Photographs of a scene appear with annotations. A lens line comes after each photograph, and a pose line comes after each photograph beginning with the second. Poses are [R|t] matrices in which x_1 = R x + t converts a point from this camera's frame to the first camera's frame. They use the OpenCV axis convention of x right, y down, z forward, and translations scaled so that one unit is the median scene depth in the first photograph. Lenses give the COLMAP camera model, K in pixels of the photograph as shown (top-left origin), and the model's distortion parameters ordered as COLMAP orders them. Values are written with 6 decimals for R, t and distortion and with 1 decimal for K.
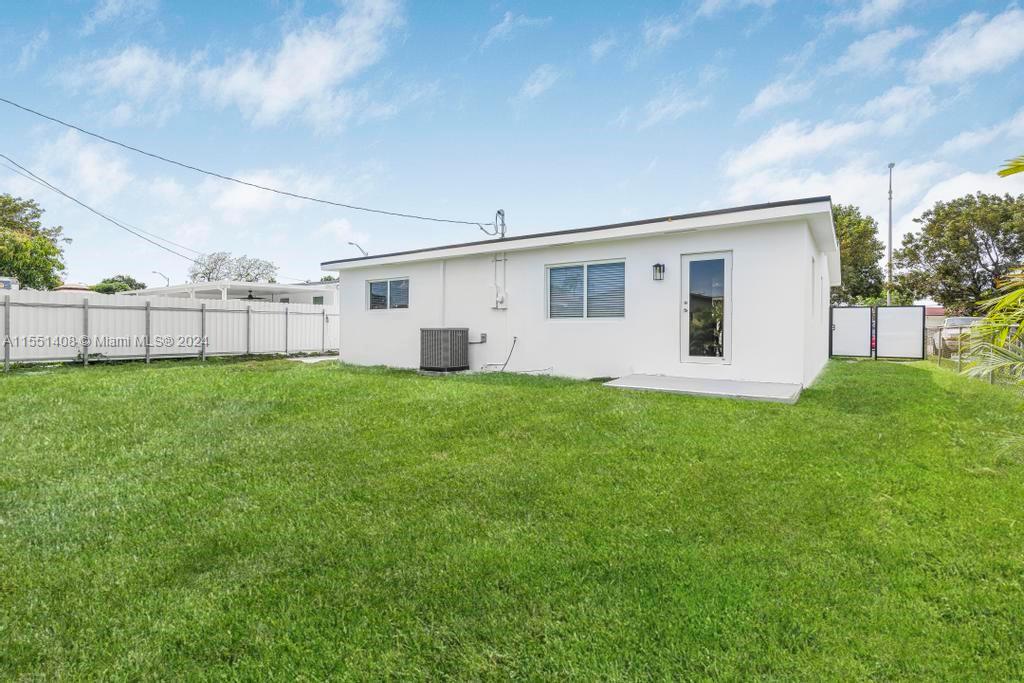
lens RADIAL K [[501.5, 0, 512.2], [0, 501.5, 351.6], [0, 0, 1]] dist [0.001162, -0.000427]
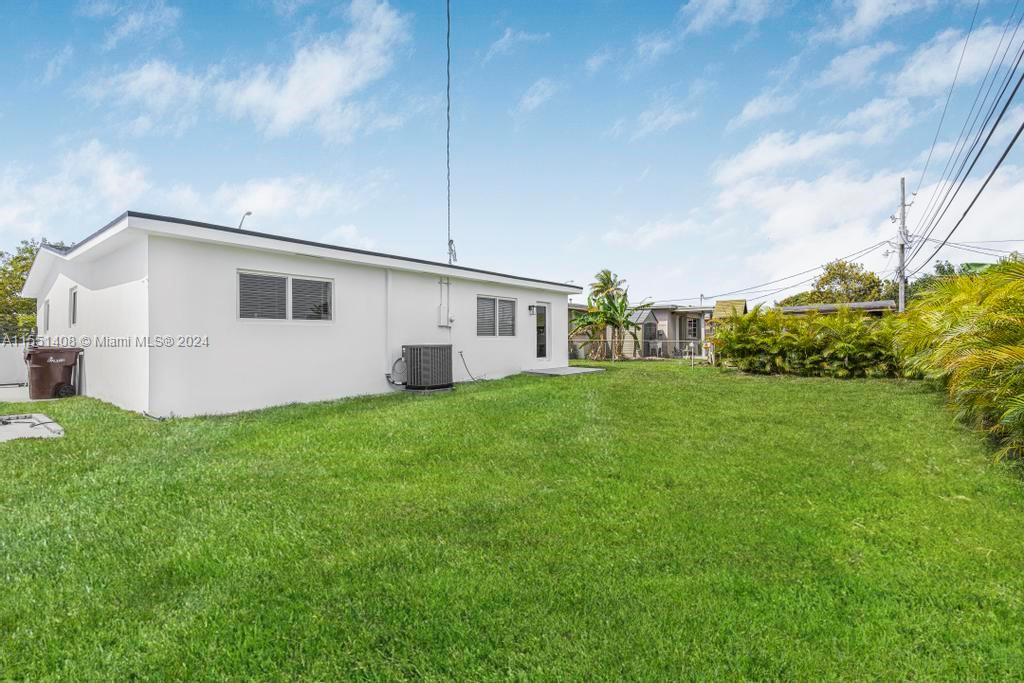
lens RADIAL K [[471.2, 0, 516.3], [0, 471.2, 347.1], [0, 0, 1]] dist [0.001828, -0.000707]
pose [[1.000000, -0.000214, 0.000294, 0.080223], [0.000215, 1.000000, -0.000604, -0.056516], [-0.000294, 0.000604, 1.000000, 0.084361]]
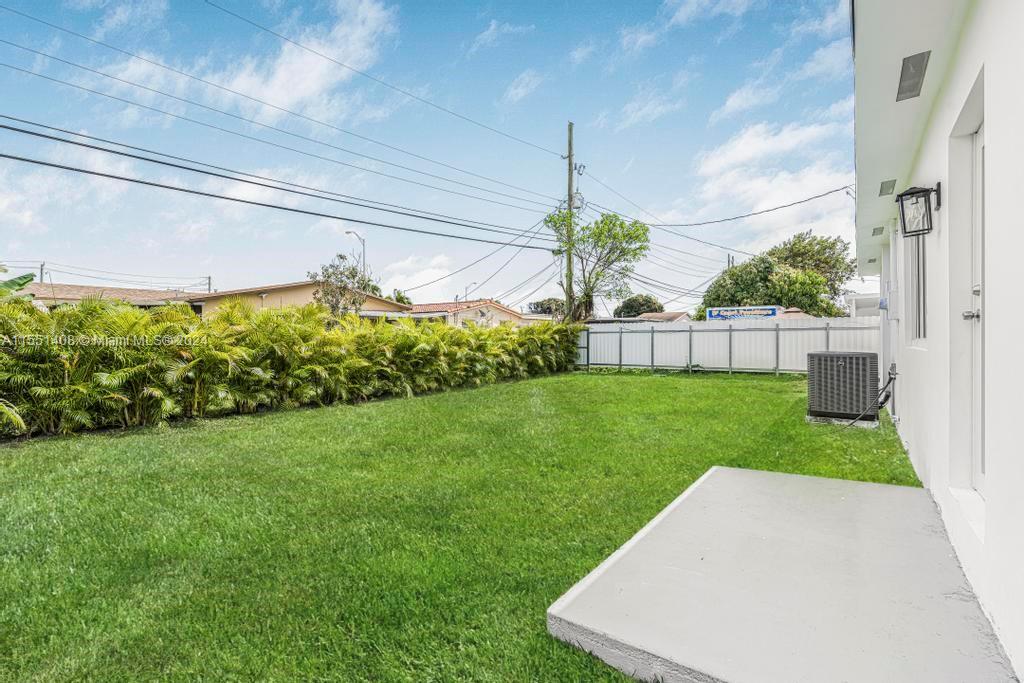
lens RADIAL K [[471.2, 0, 505.7], [0, 471.2, 336.4], [0, 0, 1]] dist [0.001828, -0.000707]
pose [[1.000000, -0.000256, -0.000227, 0.162135], [0.000257, 0.999999, 0.001151, -0.079734], [0.000227, -0.001151, 0.999999, 0.009505]]
